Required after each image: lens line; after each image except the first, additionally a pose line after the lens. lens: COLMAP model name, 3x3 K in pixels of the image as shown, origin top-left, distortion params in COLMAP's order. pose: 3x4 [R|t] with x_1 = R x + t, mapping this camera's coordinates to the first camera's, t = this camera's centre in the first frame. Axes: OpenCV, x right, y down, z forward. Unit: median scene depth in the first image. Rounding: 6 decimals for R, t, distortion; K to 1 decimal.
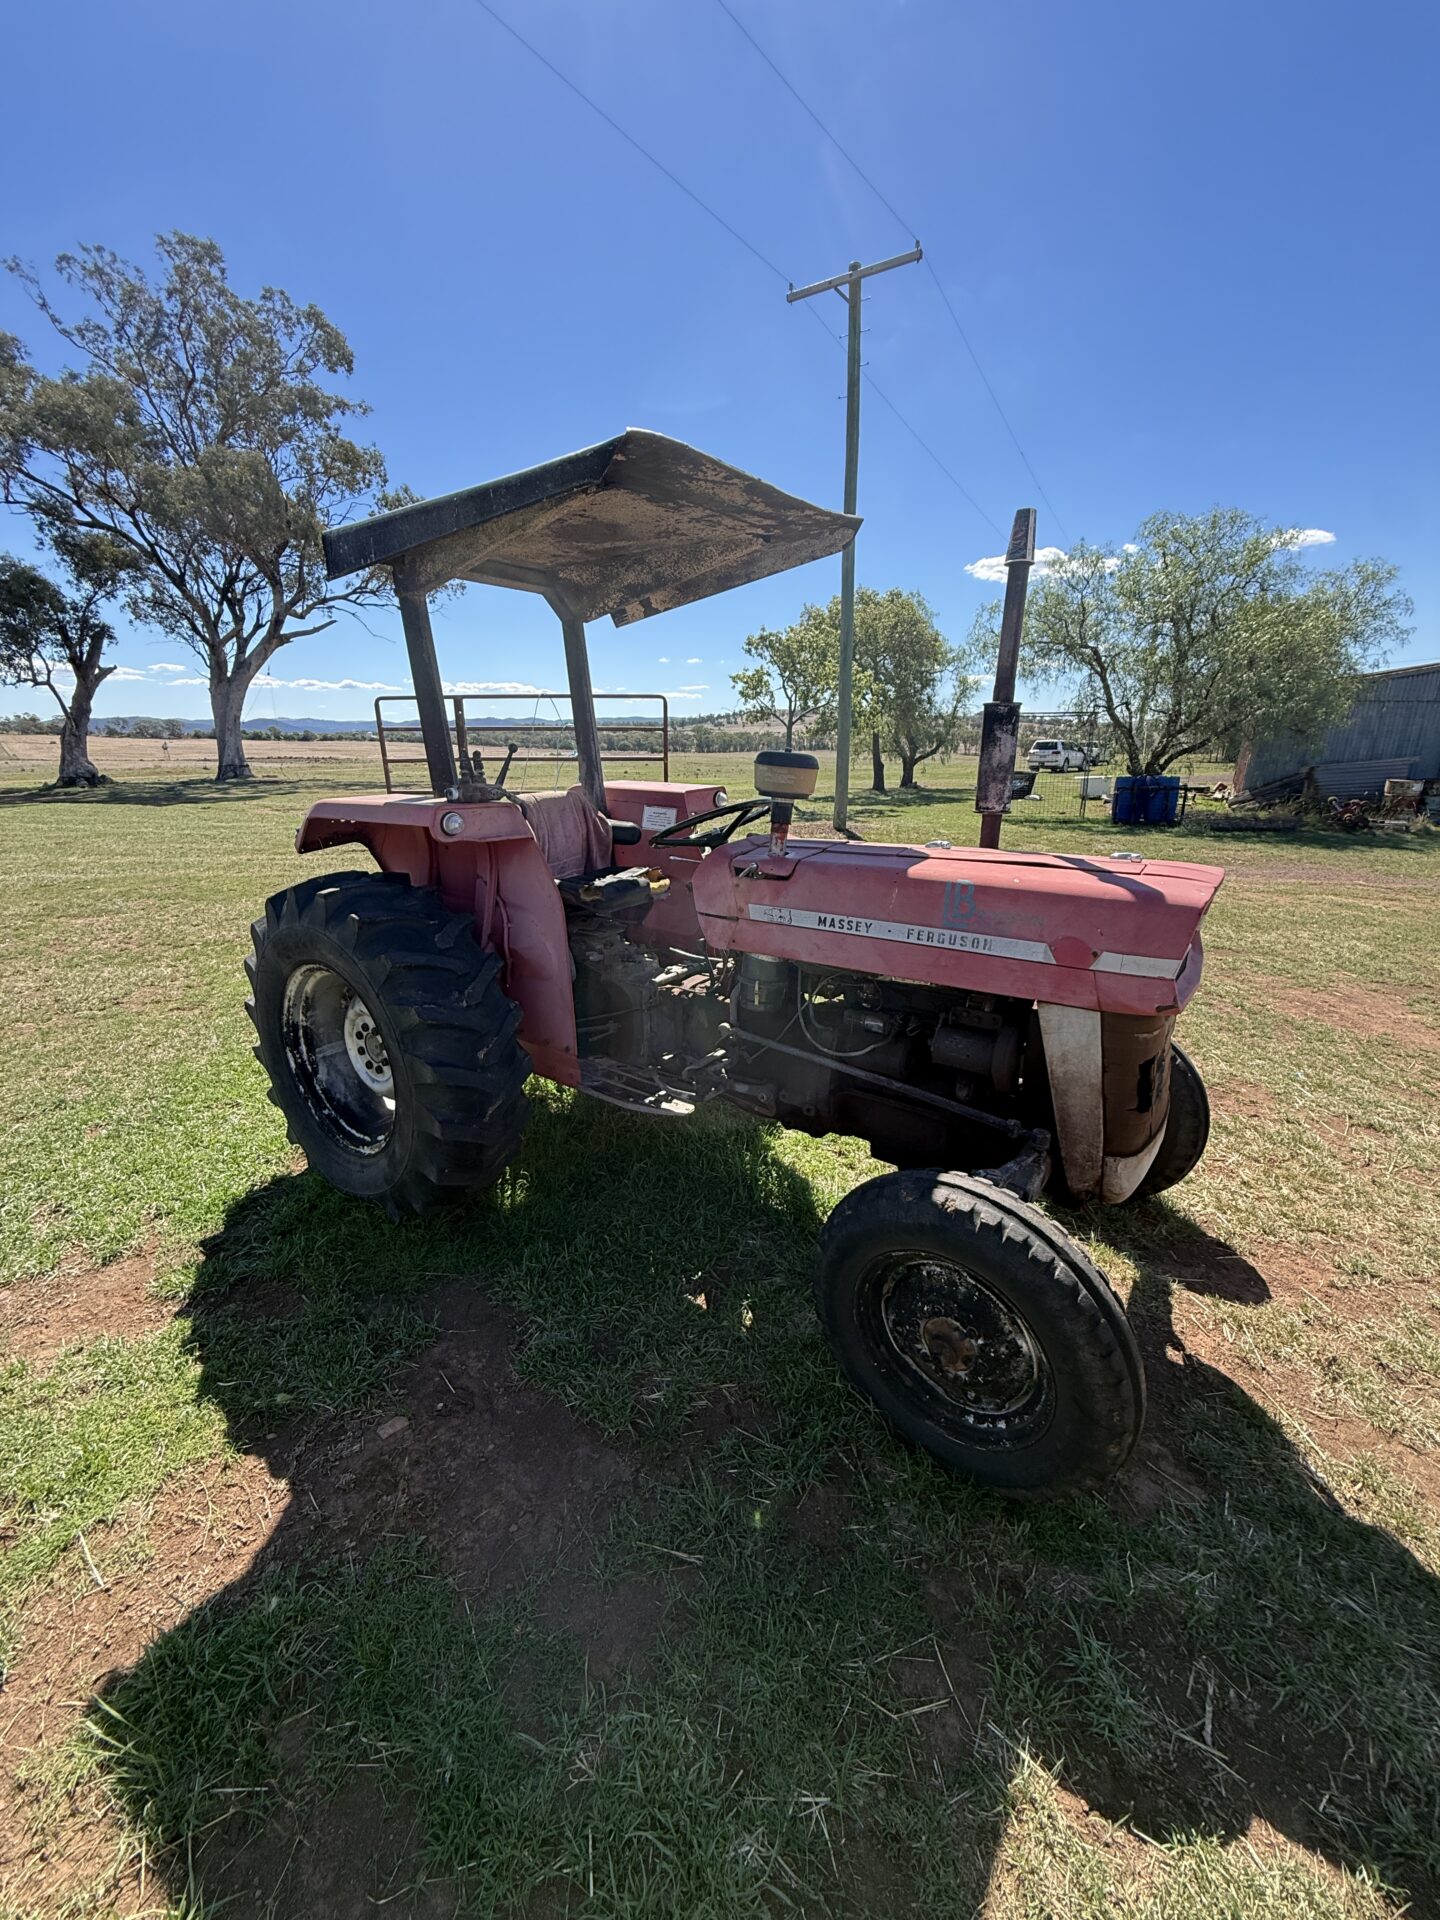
lens RADIAL K [[771.4, 0, 718.7], [0, 771.4, 956.1], [0, 0, 1]] dist [-0.000050, 0.000228]
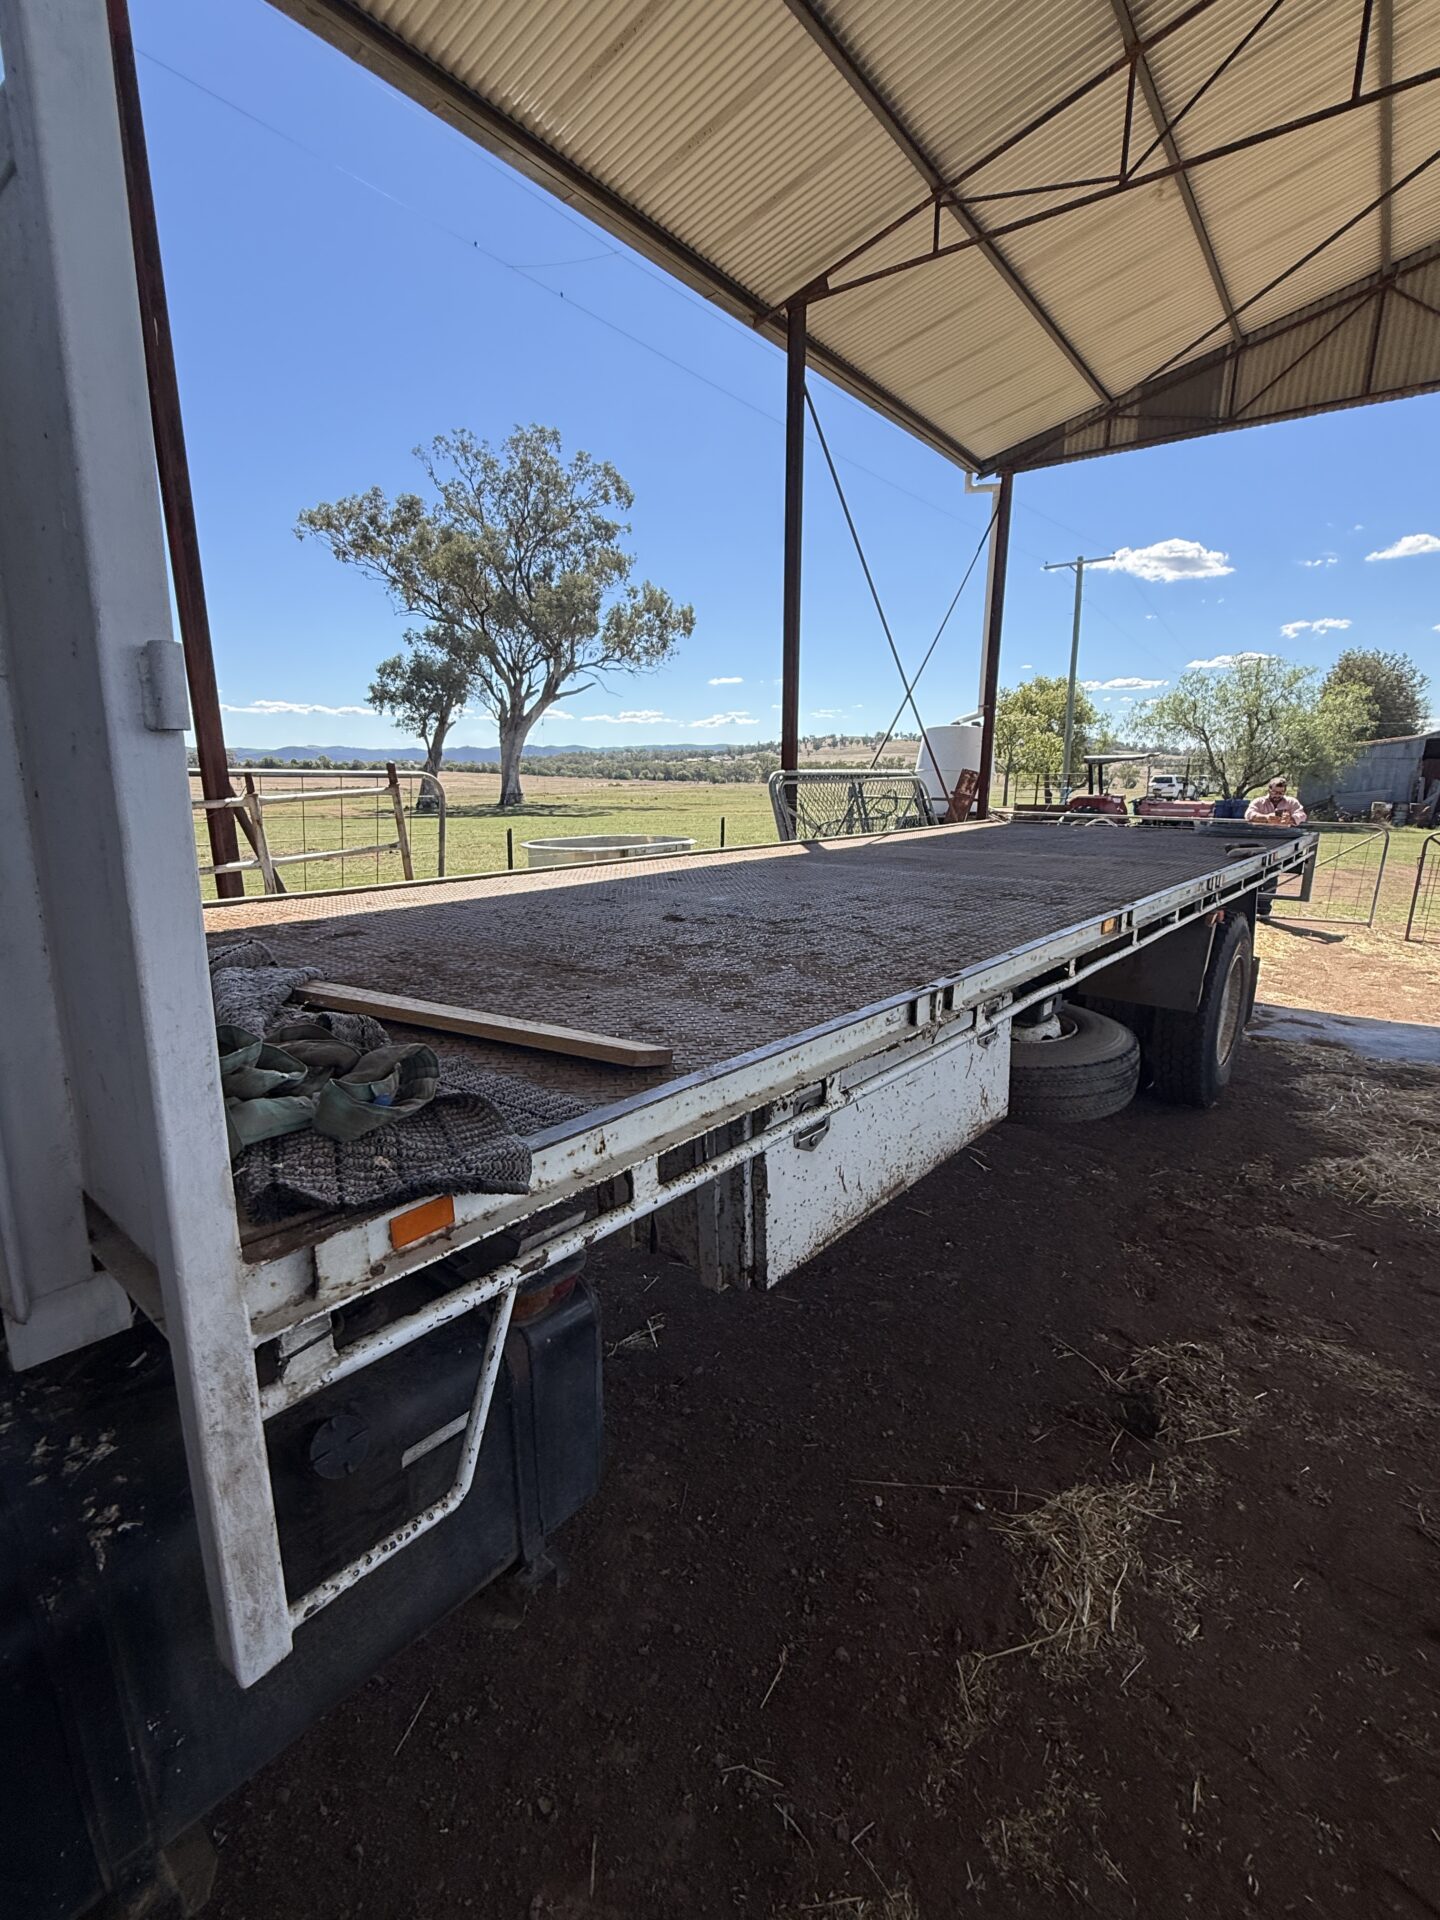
lens RADIAL K [[870.4, 0, 721.1], [0, 870.4, 951.8], [0, 0, 1]] dist [-0.000759, 0.000042]
pose [[0.998164, 0.014098, -0.058901, -0.320606], [-0.017977, 0.997668, -0.065842, 0.172008], [0.057835, 0.066780, 0.996090, -0.666216]]
